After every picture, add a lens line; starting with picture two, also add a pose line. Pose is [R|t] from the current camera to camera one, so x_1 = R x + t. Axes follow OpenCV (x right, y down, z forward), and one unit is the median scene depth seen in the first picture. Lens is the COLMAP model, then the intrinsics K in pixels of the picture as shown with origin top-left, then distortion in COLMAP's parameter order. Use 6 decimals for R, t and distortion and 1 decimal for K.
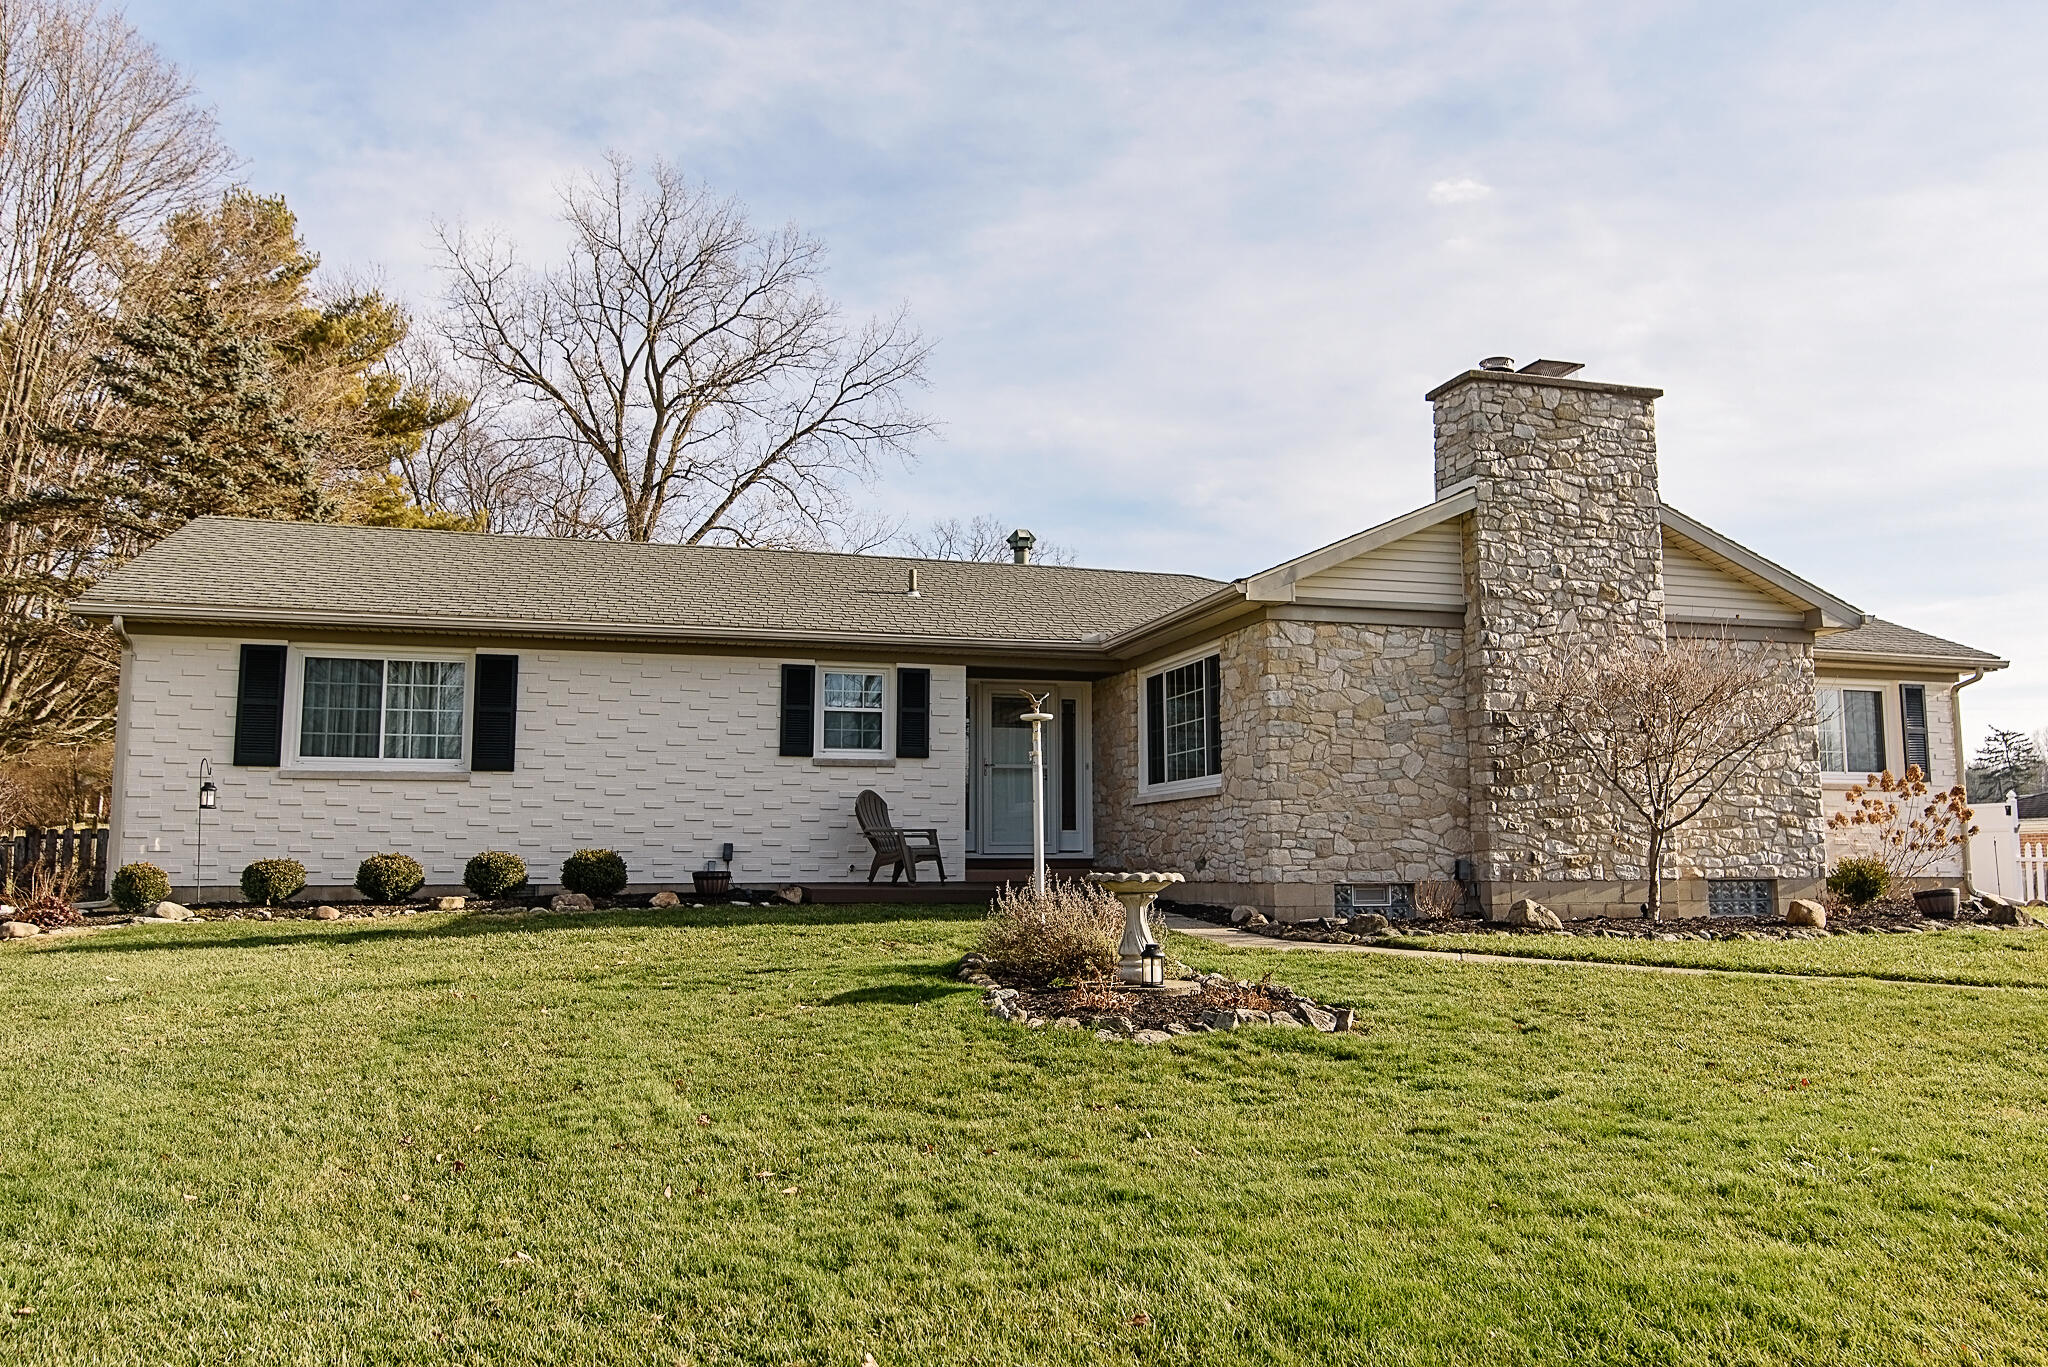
lens RADIAL K [[1545.4, 0, 1025.8], [0, 1545.4, 684.5], [0, 0, 1]] dist [0.005862, 0.002077]
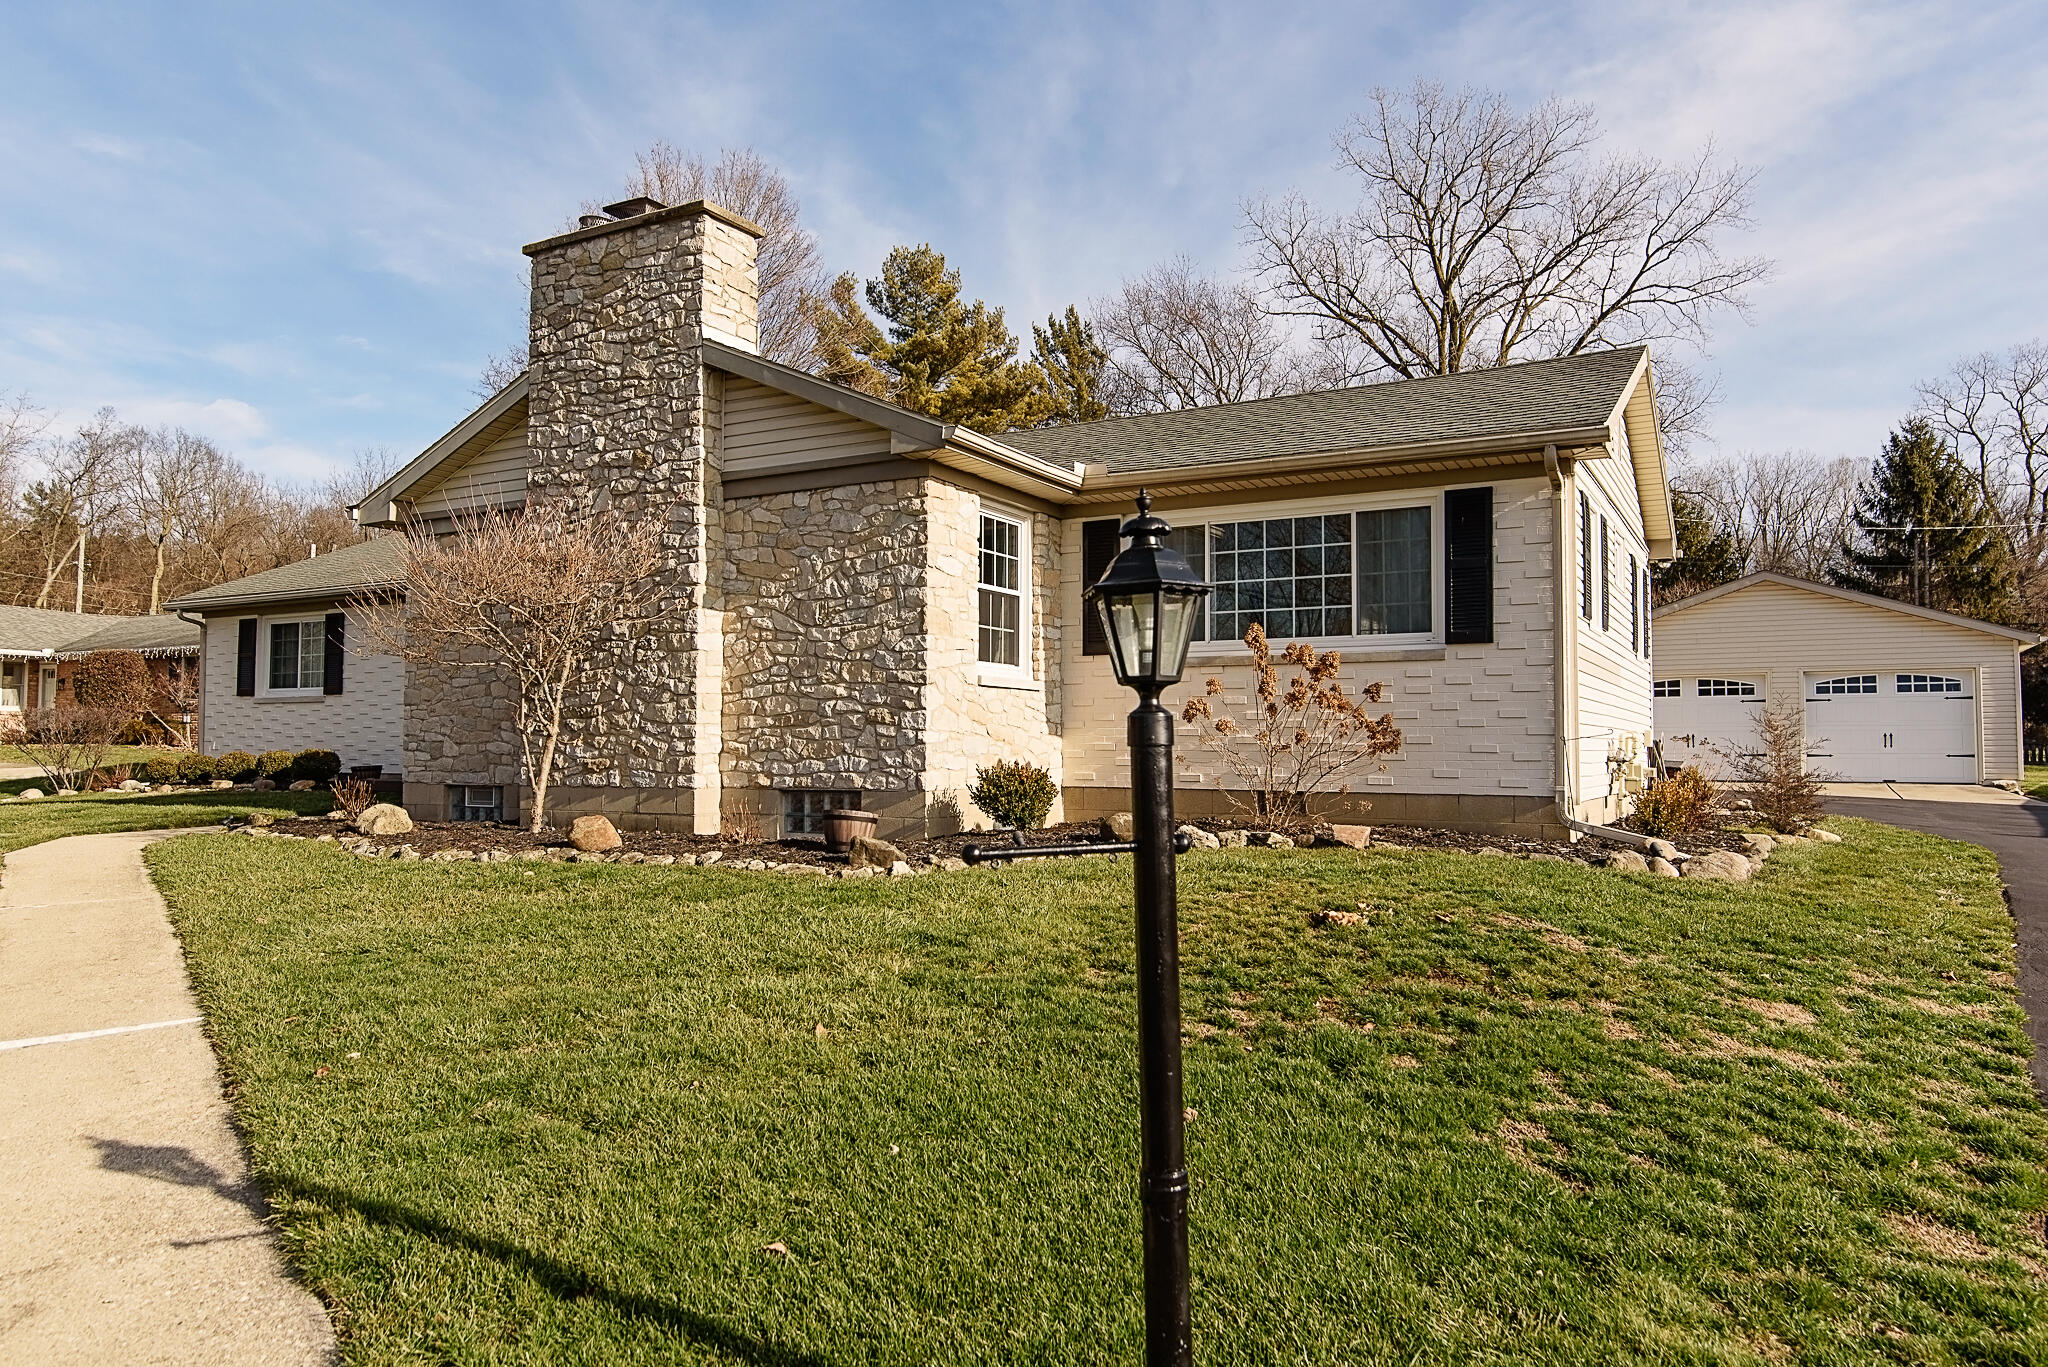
lens RADIAL K [[1383.4, 0, 1024.2], [0, 1383.4, 685.6], [0, 0, 1]] dist [0.009847, 0.003413]
pose [[0.688435, -0.030773, -0.724645, 1.064996], [0.079399, 0.996293, 0.033123, 0.057633], [0.720939, -0.080339, 0.688326, 0.595999]]
